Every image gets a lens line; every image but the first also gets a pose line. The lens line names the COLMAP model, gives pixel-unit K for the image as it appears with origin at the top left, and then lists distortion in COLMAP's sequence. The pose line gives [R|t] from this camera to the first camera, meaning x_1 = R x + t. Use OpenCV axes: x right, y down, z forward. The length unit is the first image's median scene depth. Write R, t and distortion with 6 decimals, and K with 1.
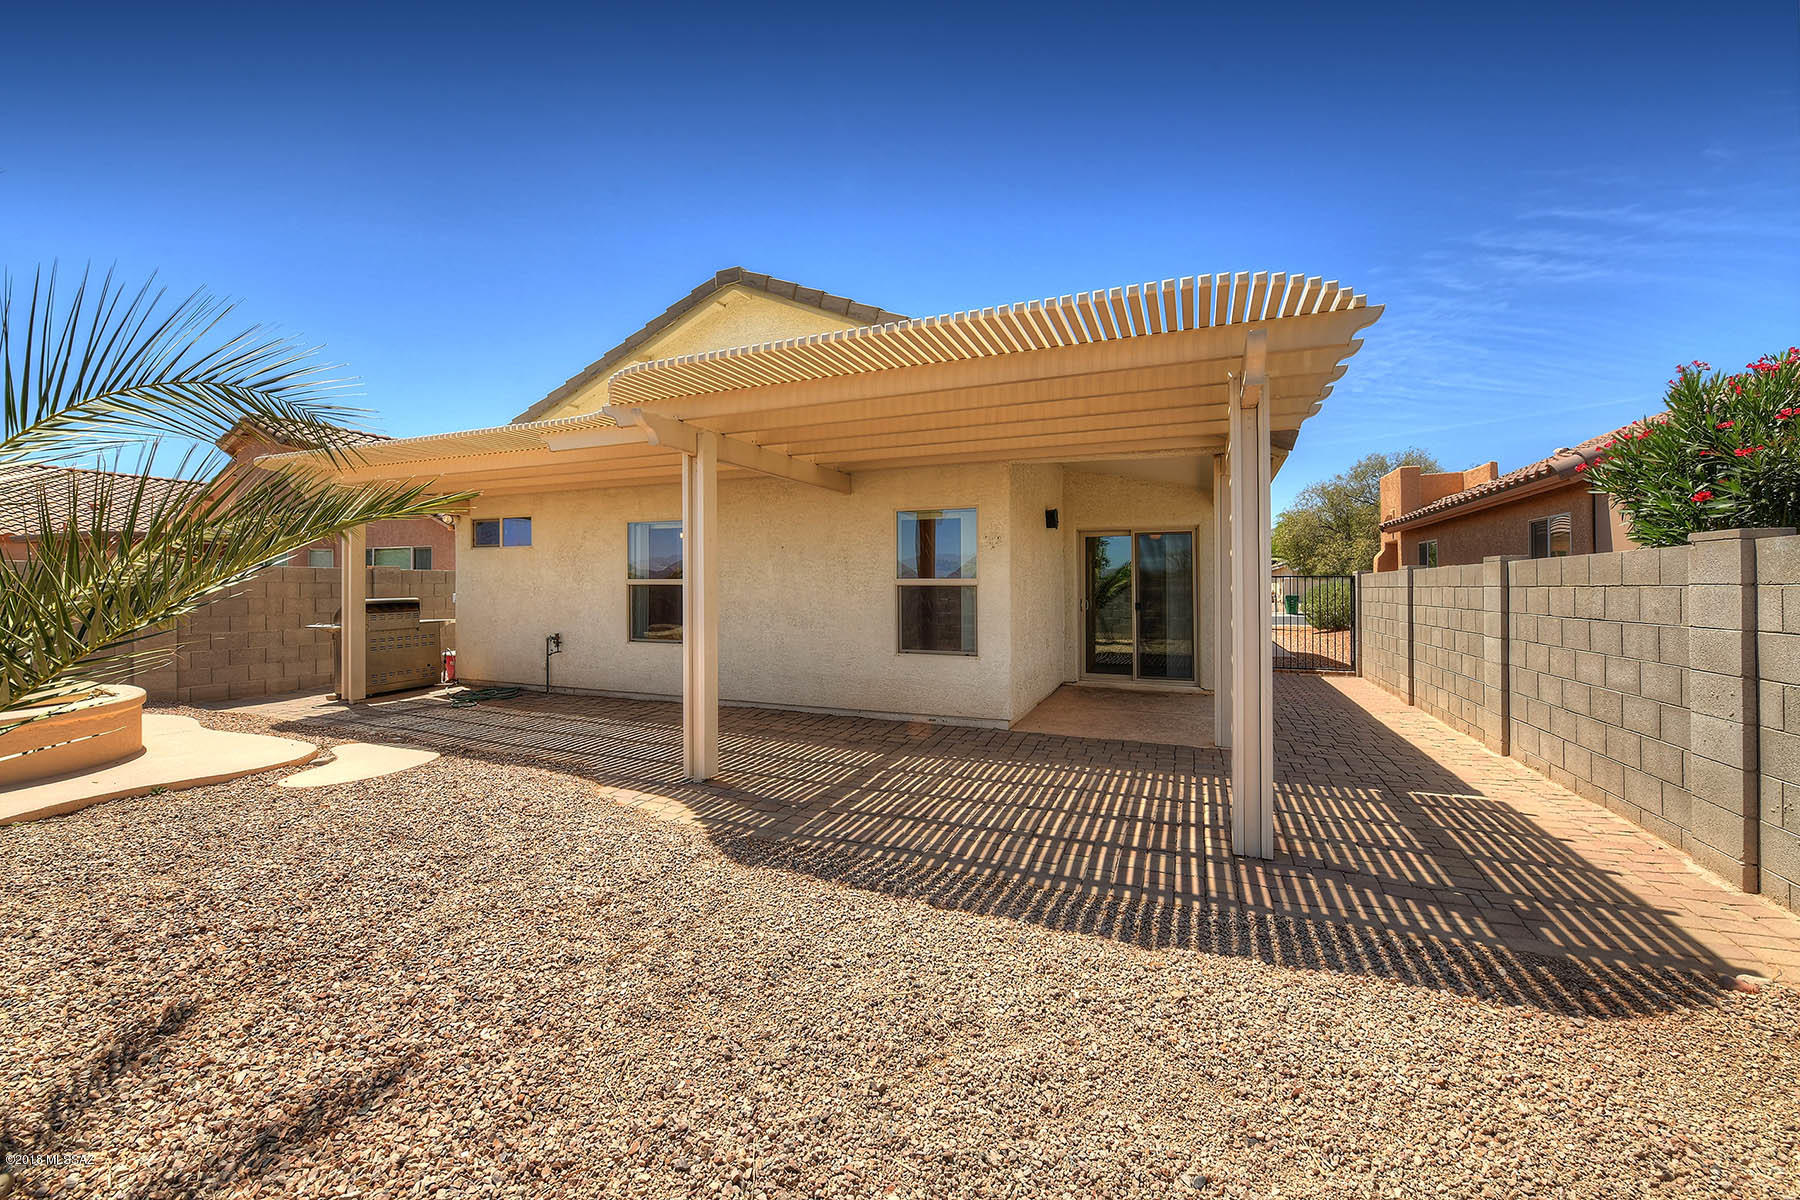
lens RADIAL K [[701.6, 0, 901.2], [0, 701.6, 576.3], [0, 0, 1]] dist [-0.001568, -0.005330]
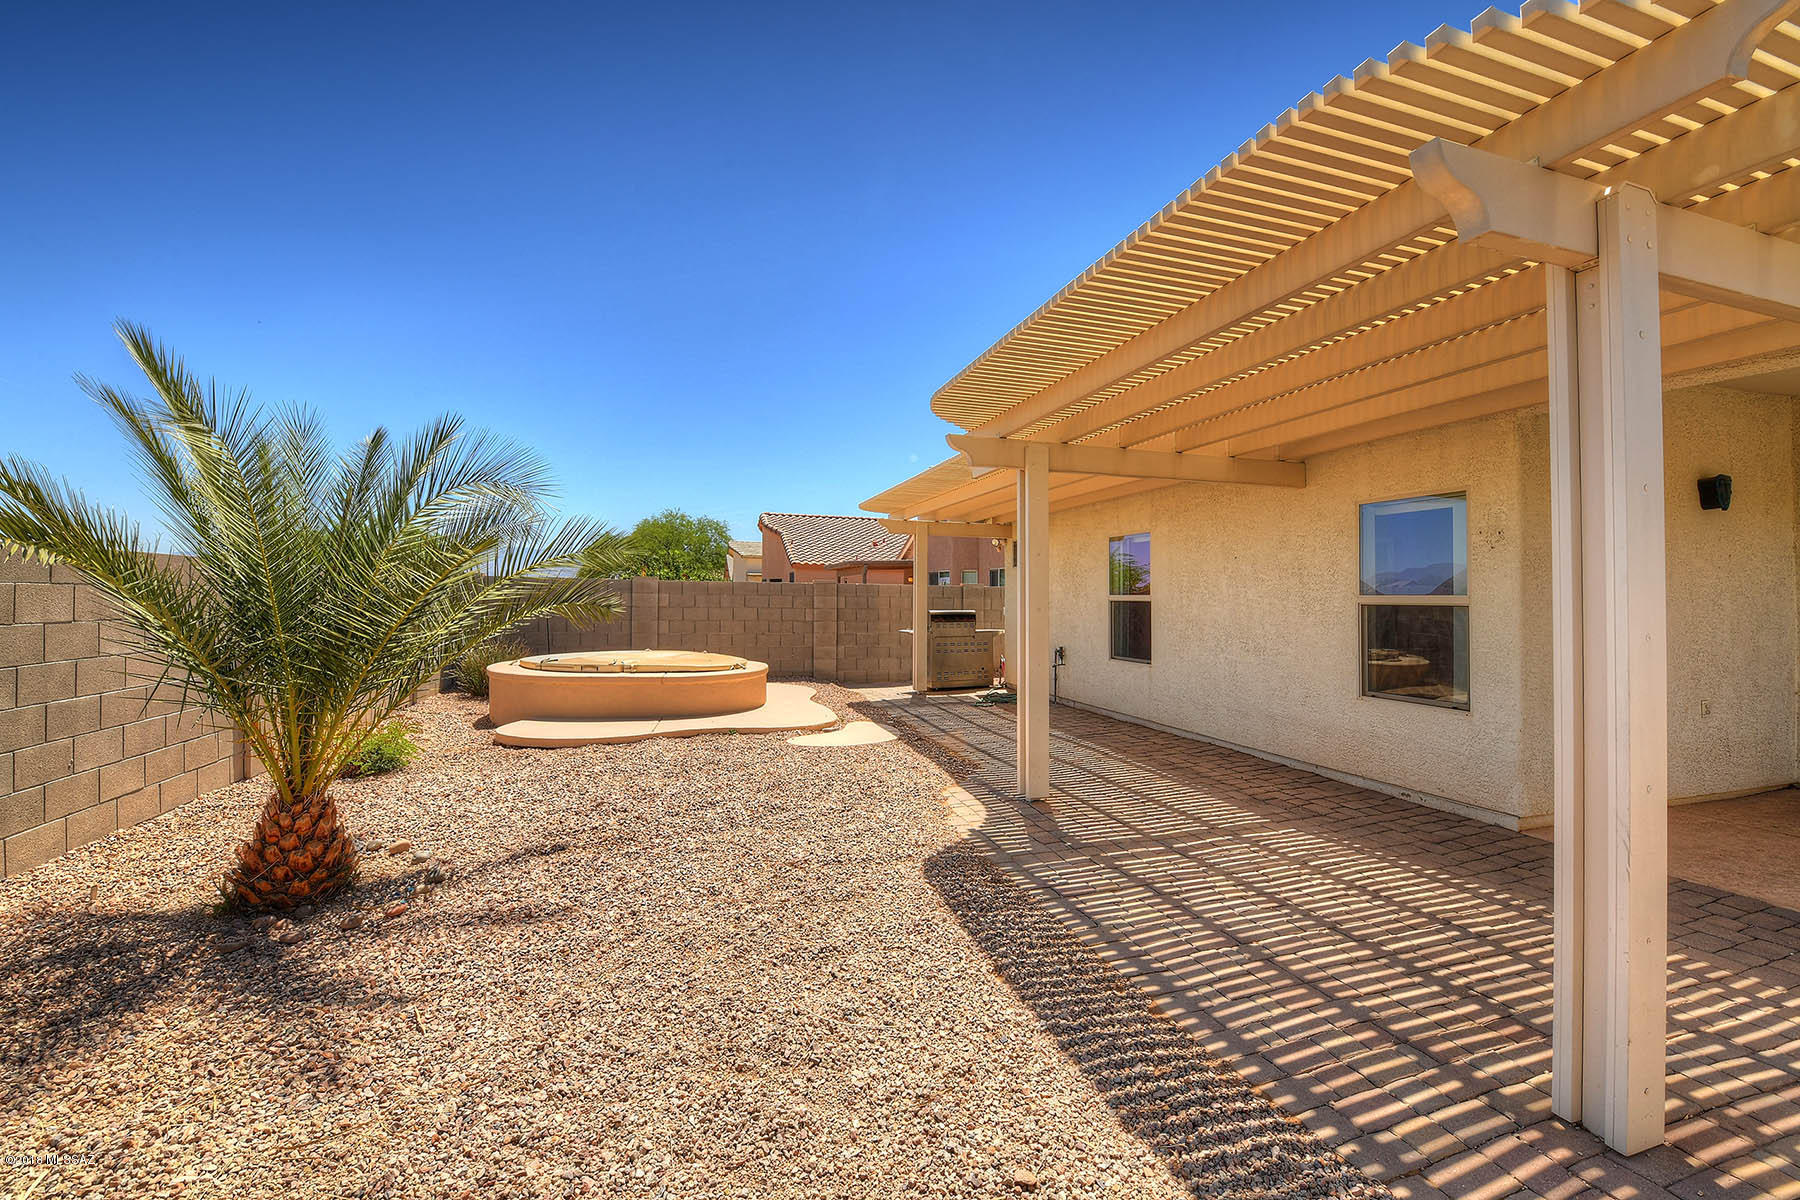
lens RADIAL K [[763.2, 0, 948.2], [0, 763.2, 587.4], [0, 0, 1]] dist [-0.002726, -0.006244]
pose [[0.669404, -0.004460, -0.742885, 0.497582], [-0.001671, 0.999970, -0.007509, 0.003345], [0.742897, 0.006267, 0.669376, 0.229185]]
